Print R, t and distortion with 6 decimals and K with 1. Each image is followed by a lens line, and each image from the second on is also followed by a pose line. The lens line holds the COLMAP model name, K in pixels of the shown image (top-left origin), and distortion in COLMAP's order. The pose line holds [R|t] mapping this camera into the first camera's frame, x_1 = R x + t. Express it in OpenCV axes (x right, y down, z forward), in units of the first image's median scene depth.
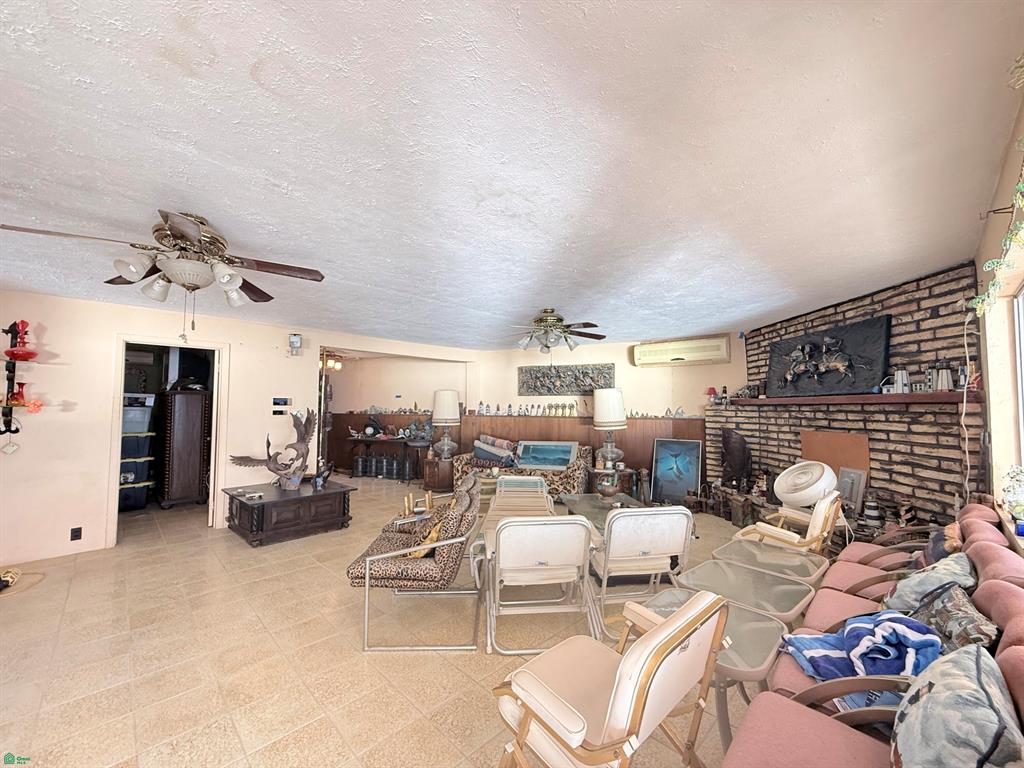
lens RADIAL K [[409.2, 0, 509.7], [0, 409.2, 384.6], [0, 0, 1]] dist [0.000909, -0.000065]
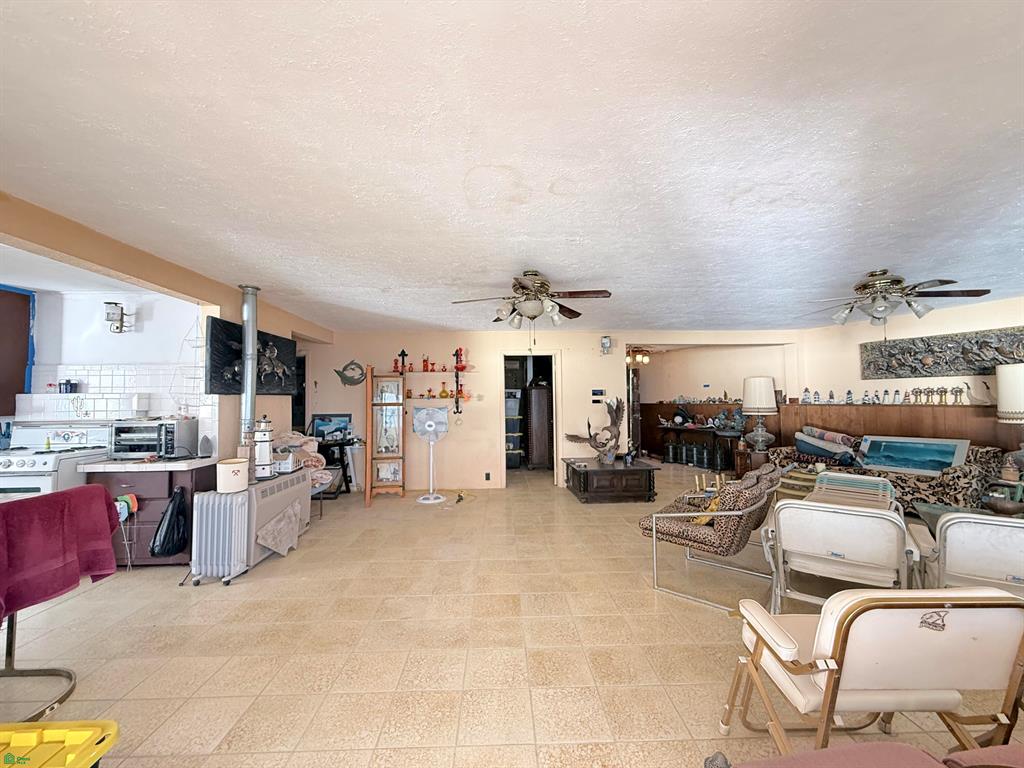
lens RADIAL K [[409.2, 0, 509.7], [0, 409.2, 384.6], [0, 0, 1]] dist [0.000909, -0.000065]
pose [[0.734107, -0.035683, -0.678095, 0.089581], [0.048525, 0.998822, -0.000026, 0.005359], [0.677297, -0.032886, 0.734974, -0.091821]]
